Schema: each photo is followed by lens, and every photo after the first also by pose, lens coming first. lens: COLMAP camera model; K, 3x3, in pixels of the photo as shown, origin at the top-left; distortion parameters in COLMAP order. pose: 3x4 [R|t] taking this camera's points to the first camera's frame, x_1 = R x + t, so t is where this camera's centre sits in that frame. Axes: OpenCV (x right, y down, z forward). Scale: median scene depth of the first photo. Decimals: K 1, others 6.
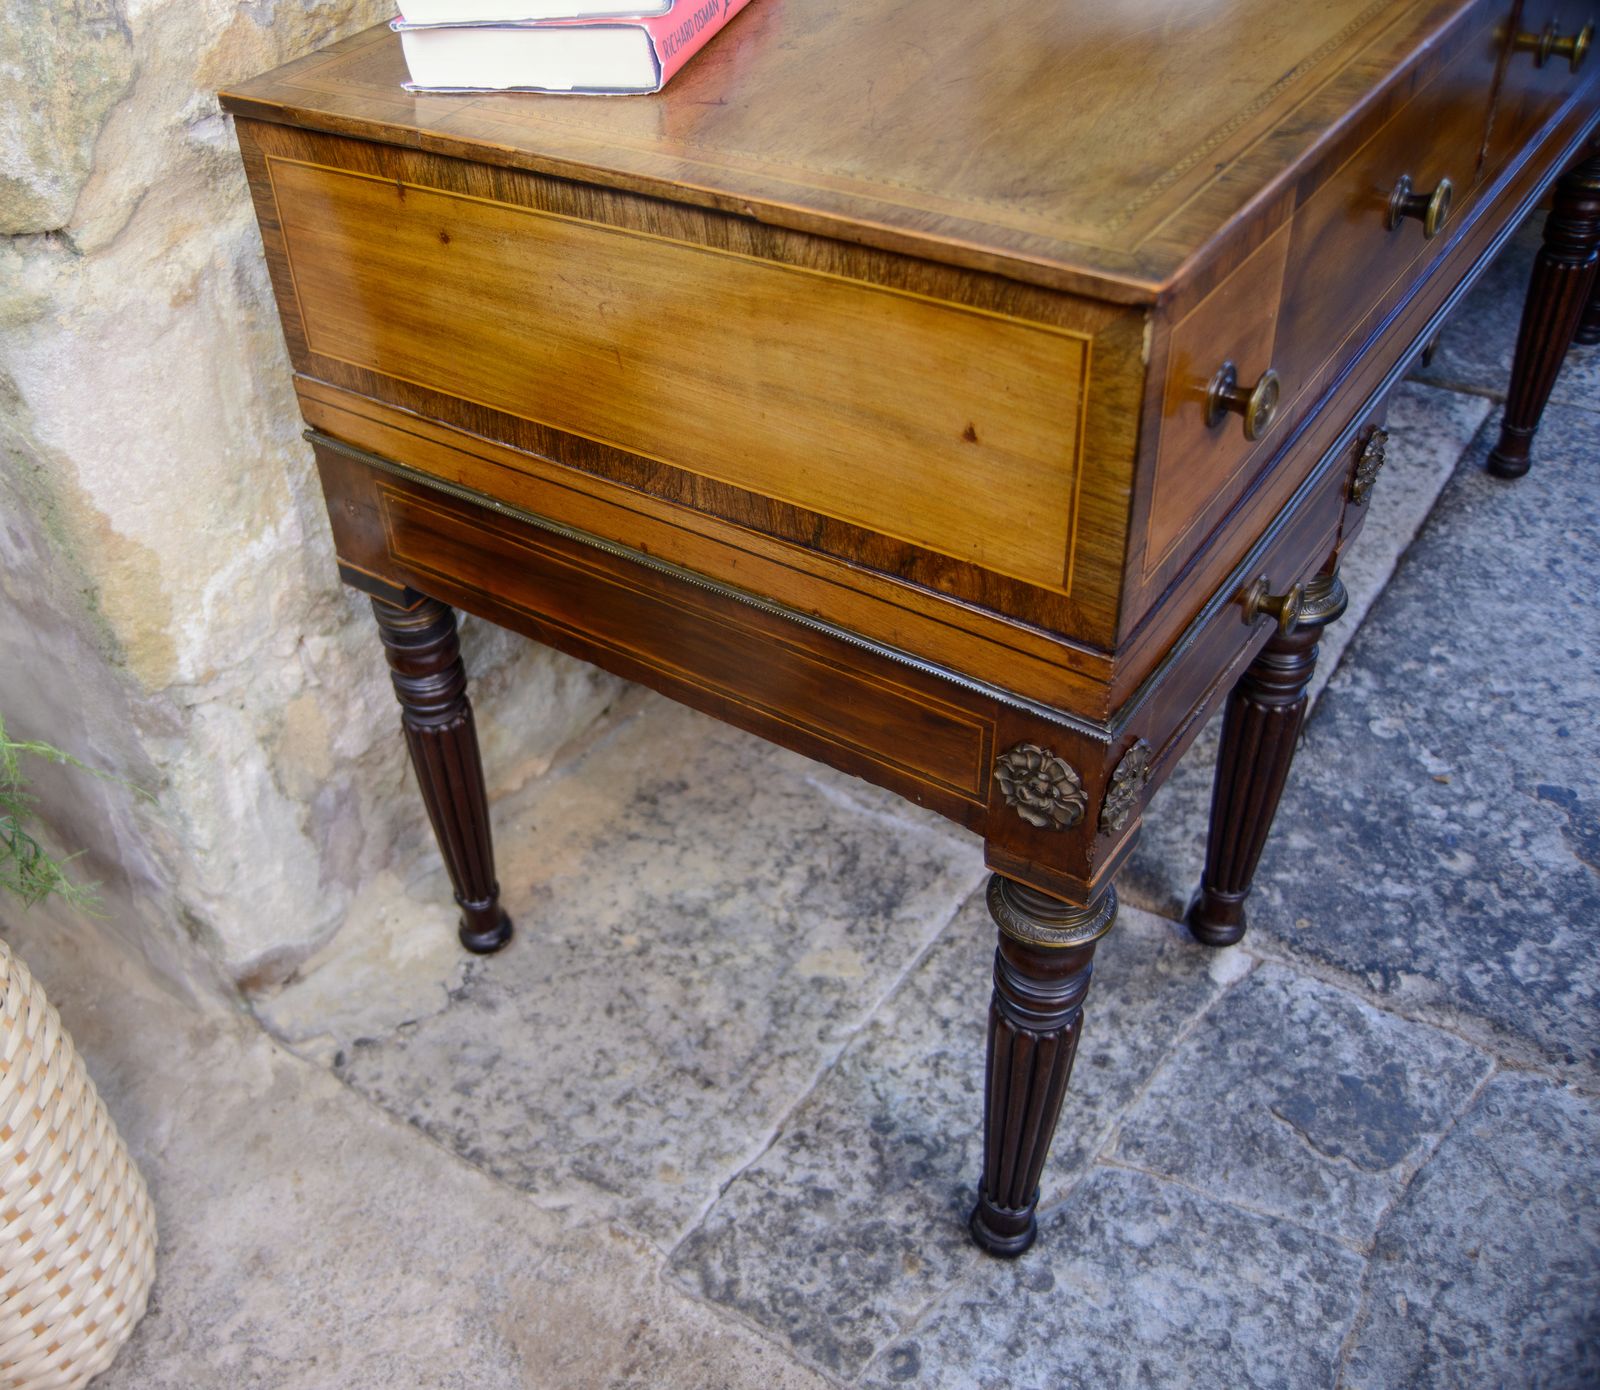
lens RADIAL K [[1621.5, 0, 552.2], [0, 1621.5, 690.7], [0, 0, 1]] dist [-0.161509, 0.119560]
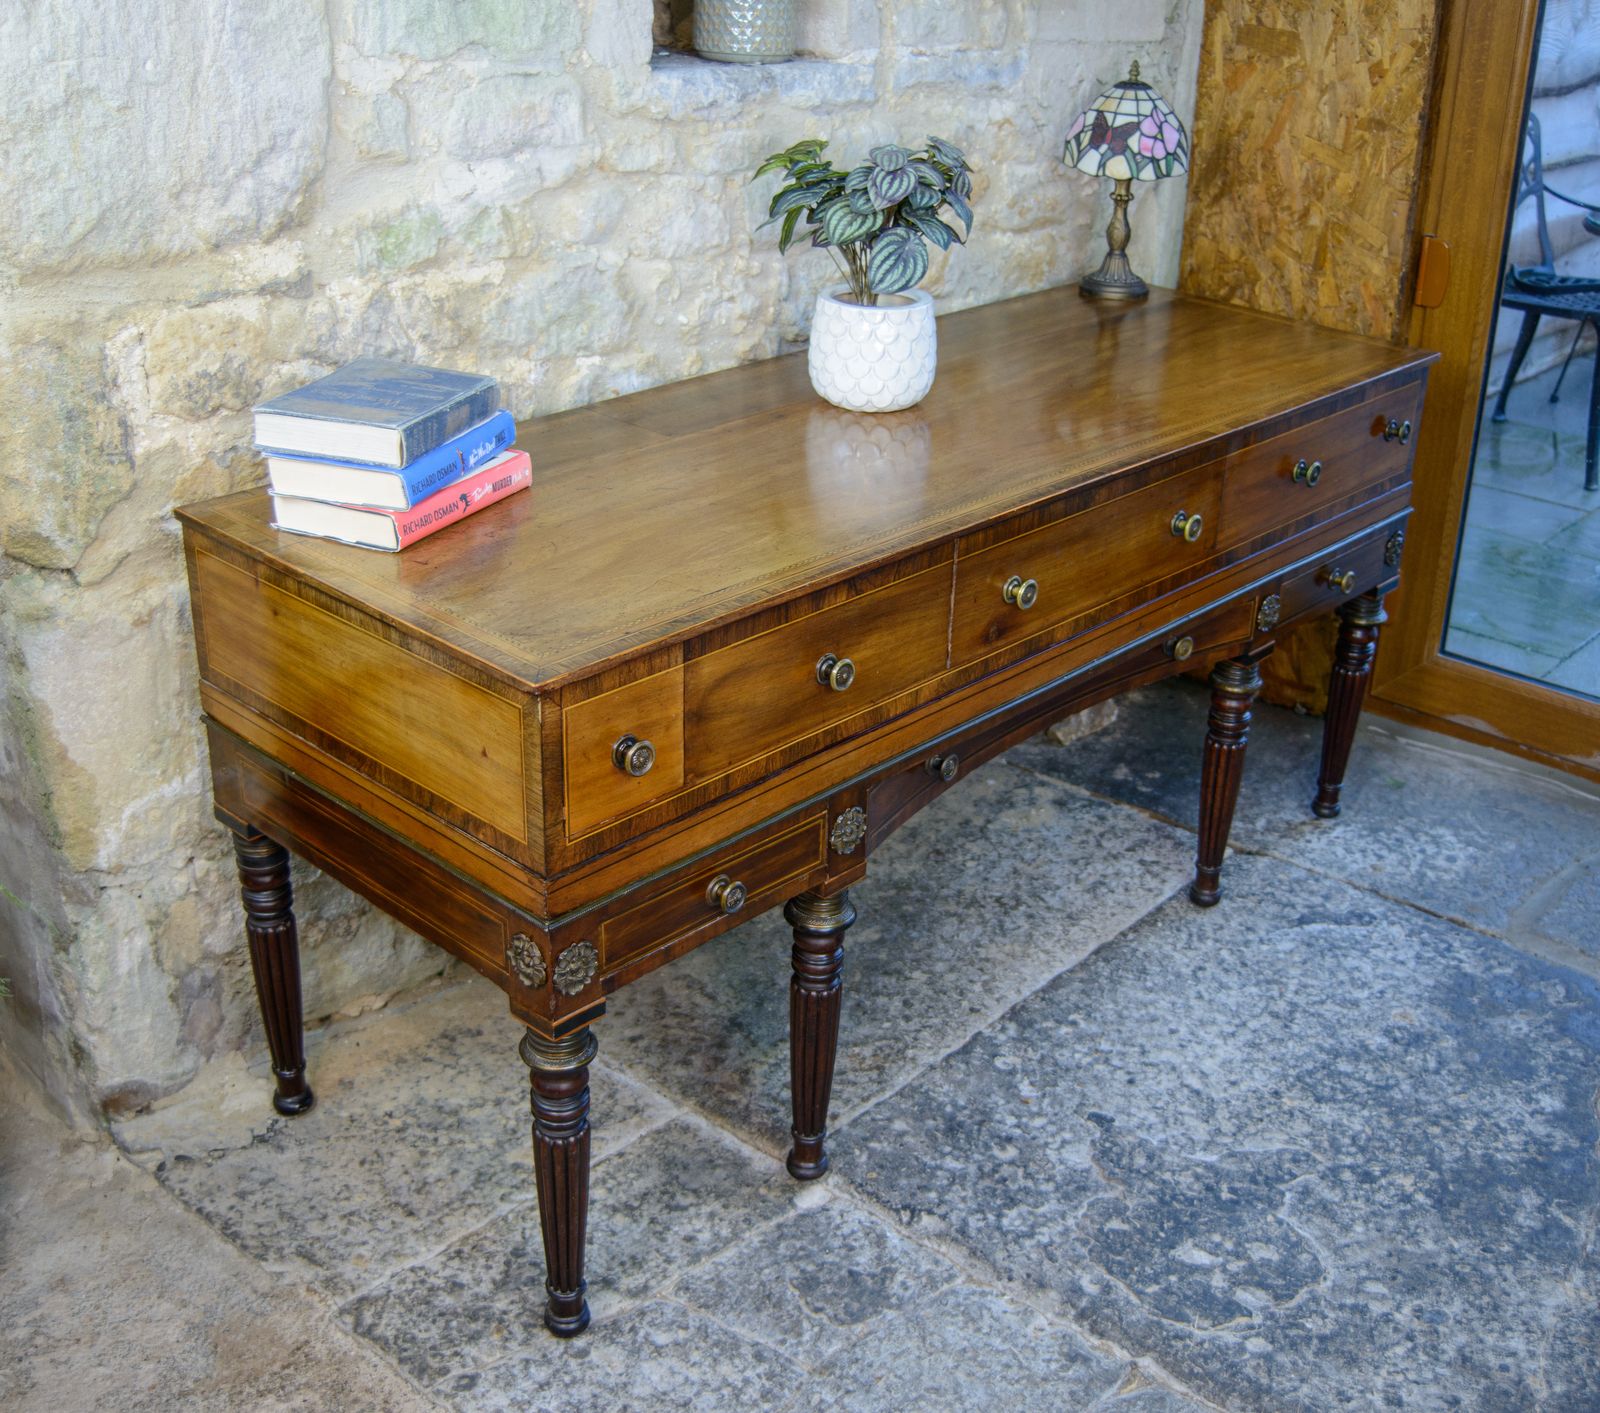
lens RADIAL K [[1893.2, 0, 832.3], [0, 1893.2, 696.4], [0, 0, 1]] dist [-0.116807, 0.084725]
pose [[0.987821, 0.151900, 0.033693, 0.374820], [-0.139782, 0.961497, -0.236612, 0.160992], [-0.068337, 0.229021, 0.971020, -0.793165]]
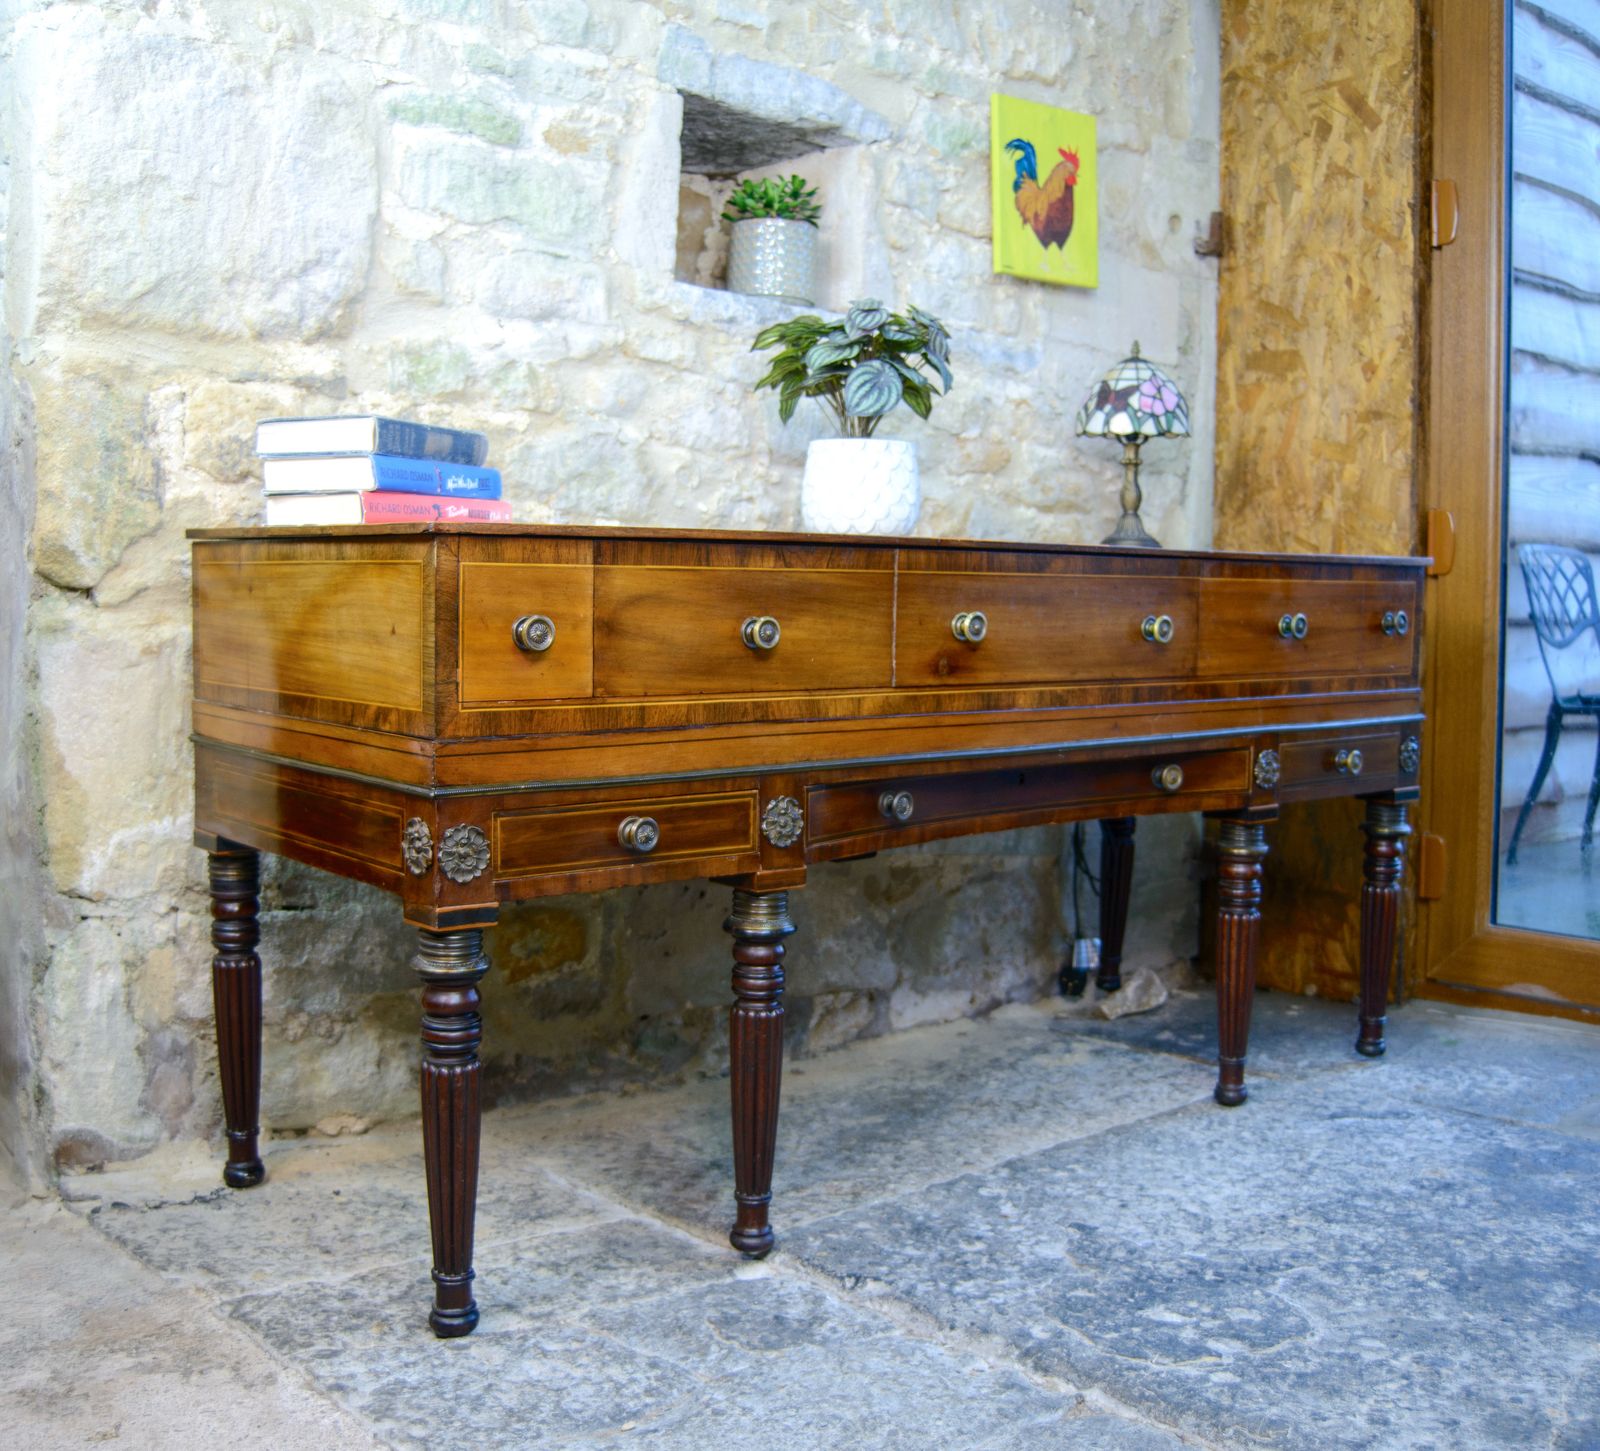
lens RADIAL K [[1769.0, 0, 818.4], [0, 1769.0, 724.9], [0, 0, 1]] dist [-0.146761, 0.110361]
pose [[0.979308, 0.145443, -0.140719, 0.705083], [-0.199013, 0.818330, -0.539194, 0.644132], [0.036733, 0.556042, 0.830342, -0.466498]]
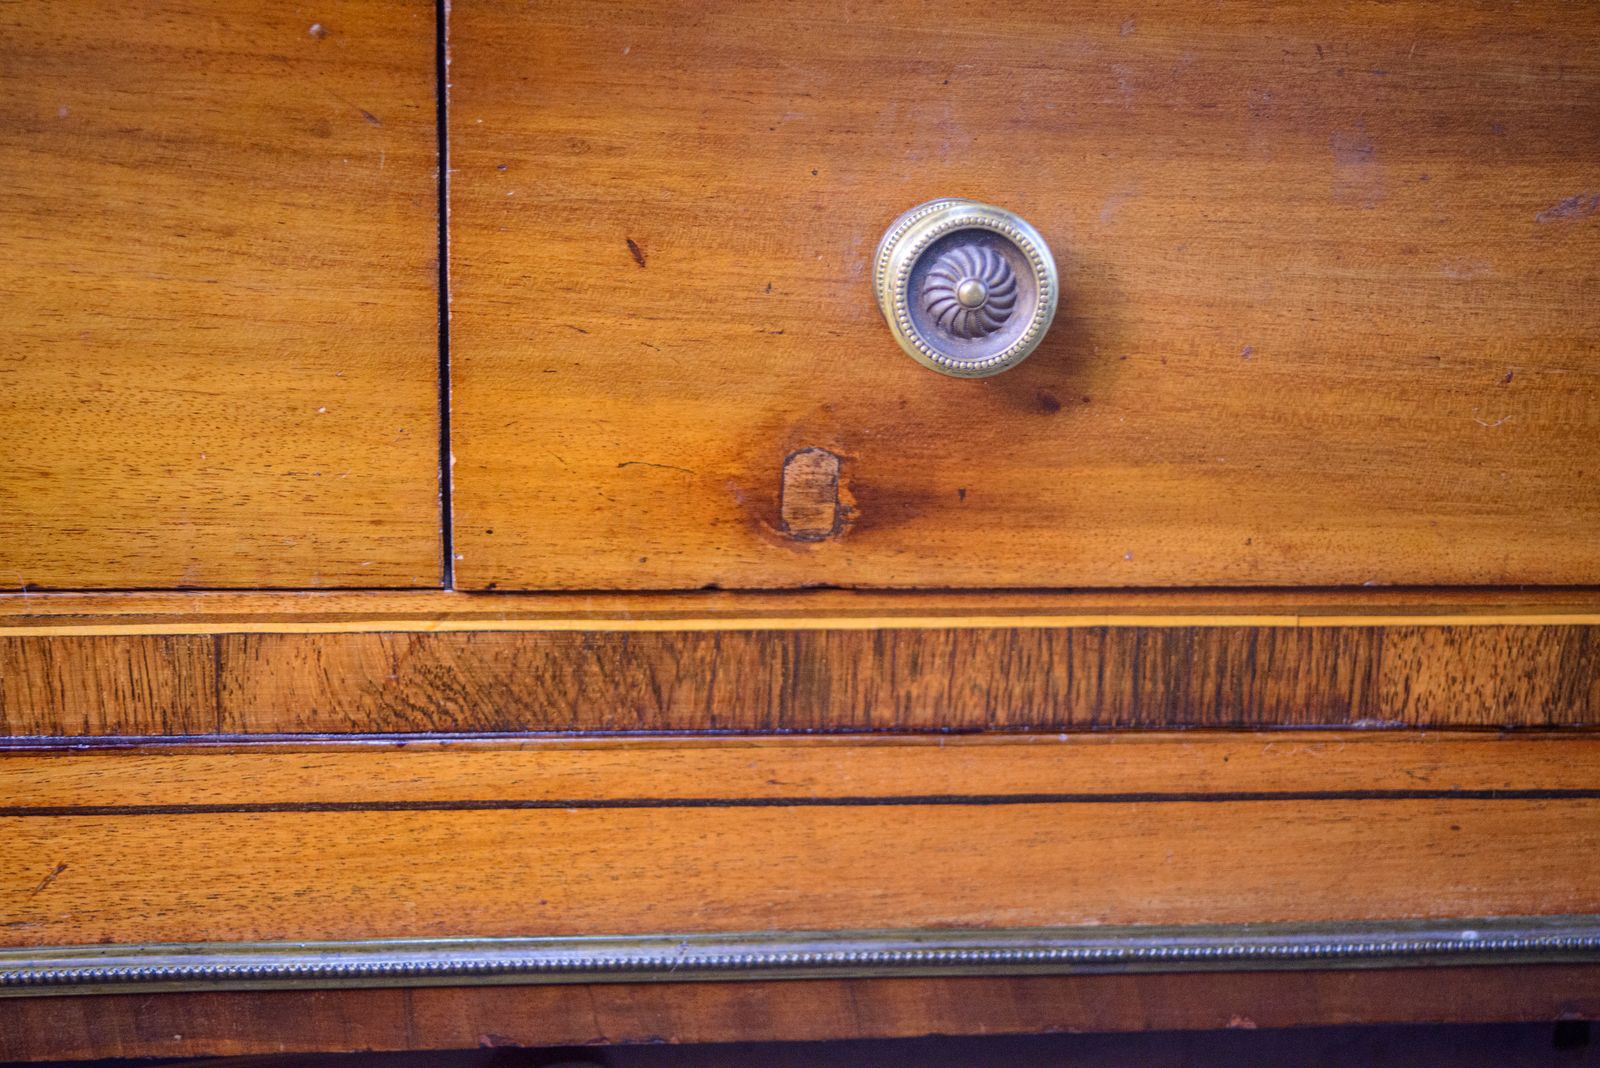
lens RADIAL K [[2741.1, 0, 800.0], [0, 2741.1, 534.0], [0, 0, 1]] dist [0.030826, -0.013396]
pose [[0.722648, 0.272634, -0.635178, 0.882317], [-0.511365, 0.829142, -0.225896, -0.221865], [0.465066, 0.488051, 0.738593, 0.559676]]
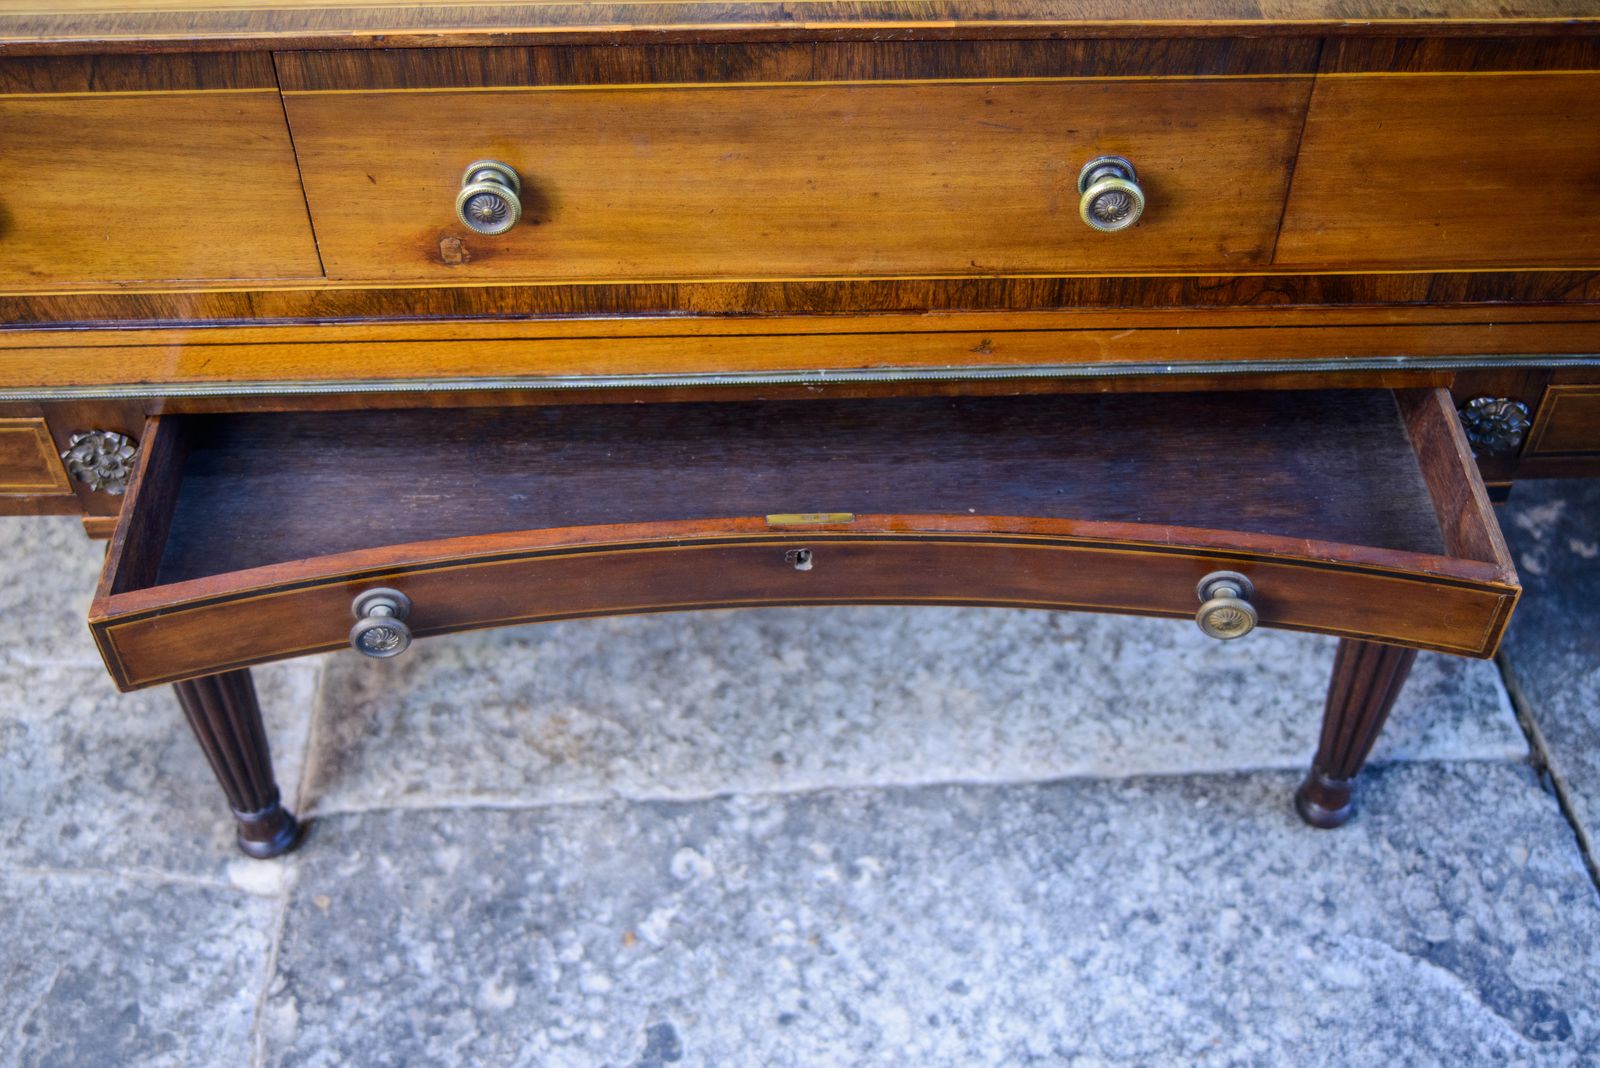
lens RADIAL K [[1867.5, 0, 800.0], [0, 1867.5, 534.0], [0, 0, 1]] dist [-0.031789, 0.019647]
pose [[0.668656, 0.618297, -0.413047, 1.139594], [-0.526402, 0.785944, 0.324334, -0.610185], [0.525167, 0.000561, 0.850999, 0.241491]]
